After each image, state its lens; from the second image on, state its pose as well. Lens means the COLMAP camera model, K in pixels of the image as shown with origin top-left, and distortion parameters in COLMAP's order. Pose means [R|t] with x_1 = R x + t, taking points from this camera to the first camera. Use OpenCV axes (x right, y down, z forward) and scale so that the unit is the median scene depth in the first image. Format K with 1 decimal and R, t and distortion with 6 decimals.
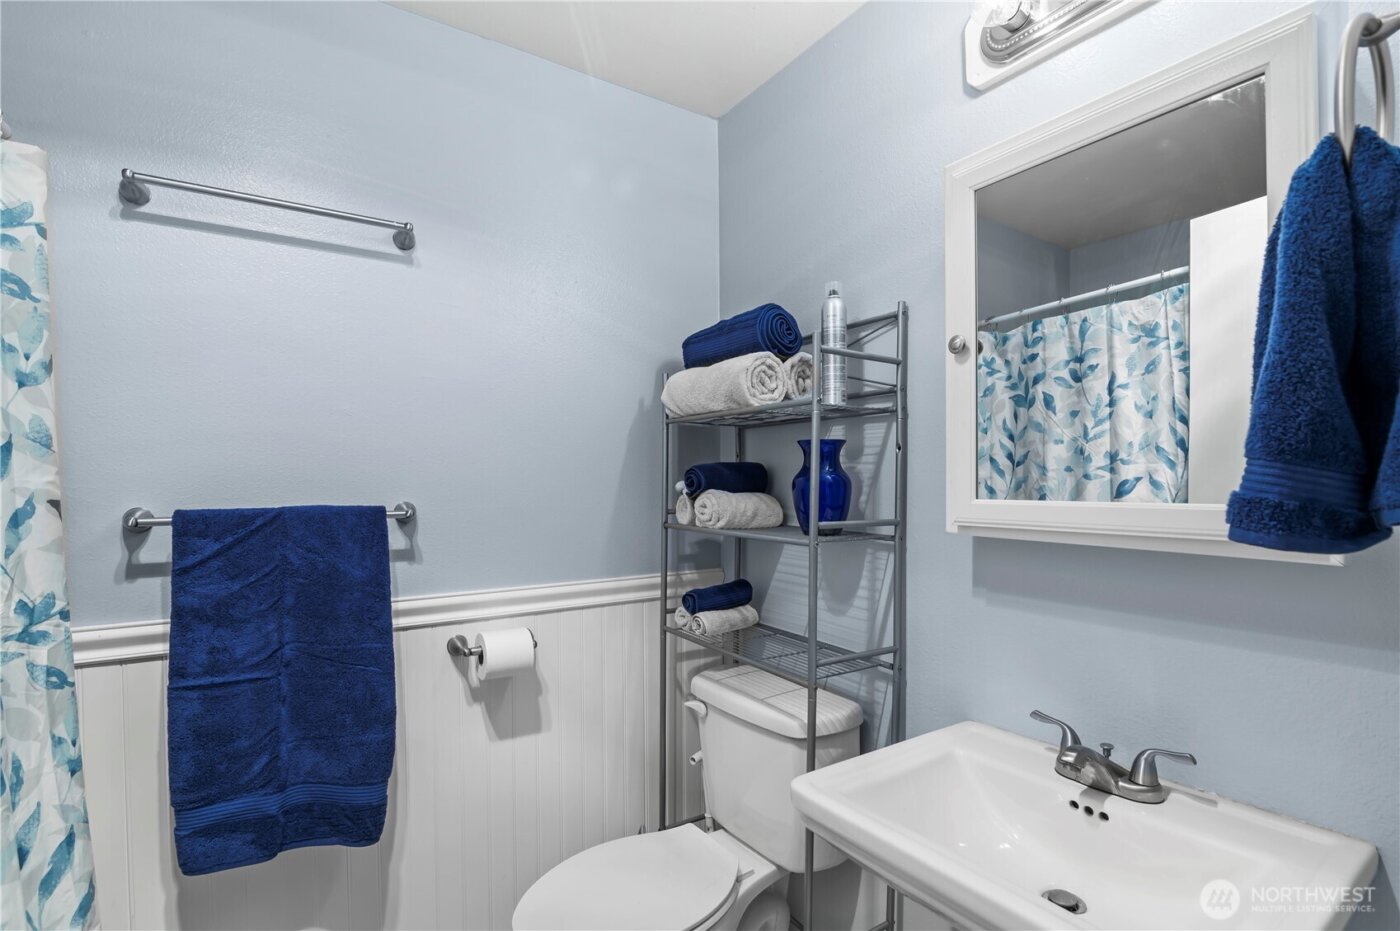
lens RADIAL K [[648.7, 0, 703.8], [0, 648.7, 474.2], [0, 0, 1]] dist [-0.014239, -0.000007]
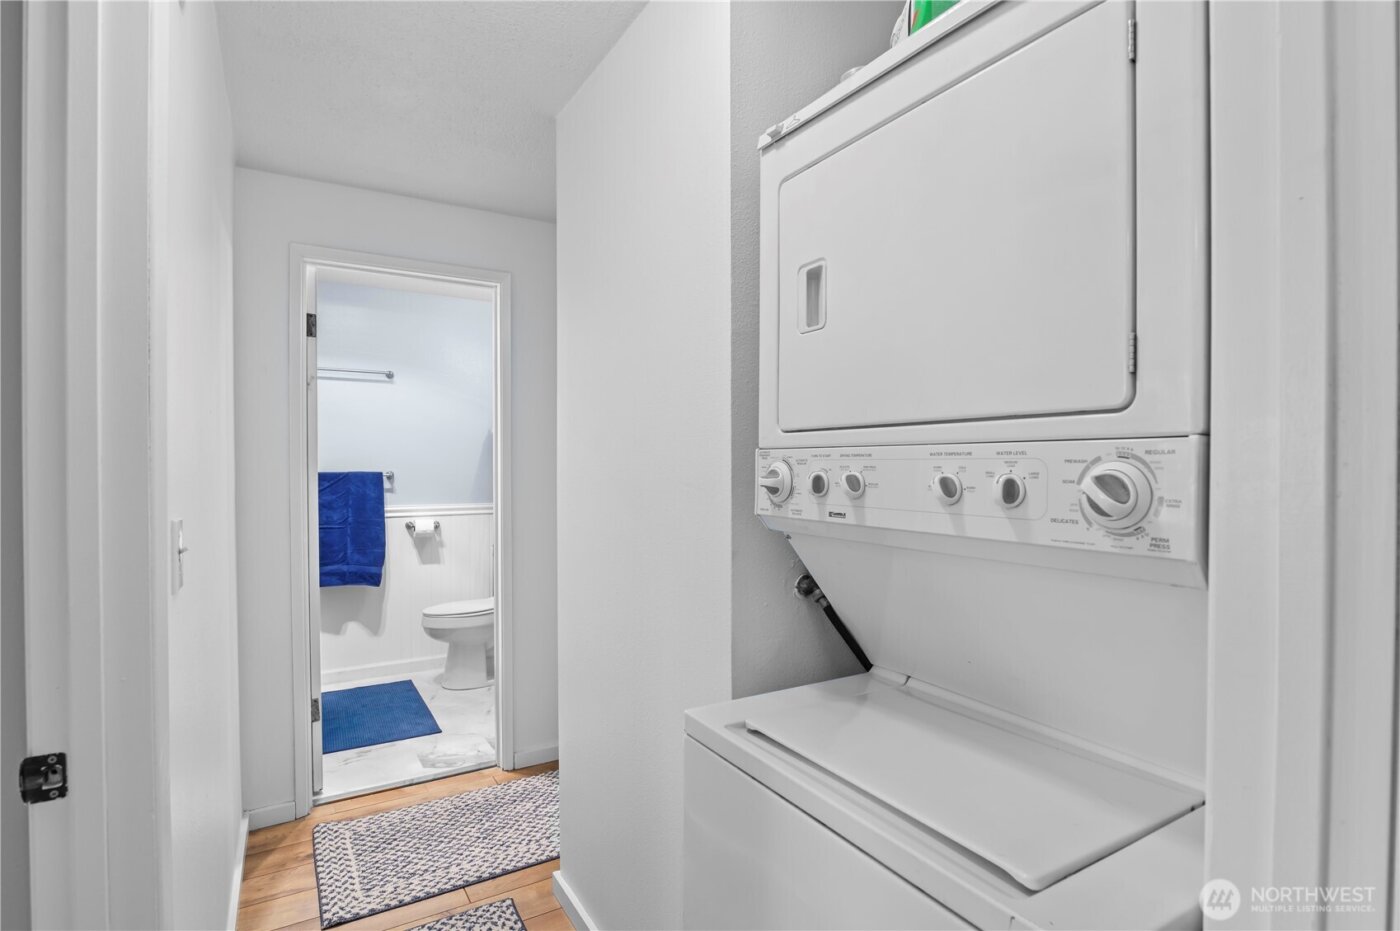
lens RADIAL K [[707.8, 0, 697.7], [0, 707.8, 464.1], [0, 0, 1]] dist [0.002193, 0.000205]
pose [[0.999402, 0.006976, -0.033875, 0.977871], [-0.006974, 0.999976, 0.000163, 0.003909], [0.033875, 0.000073, 0.999426, -2.025363]]
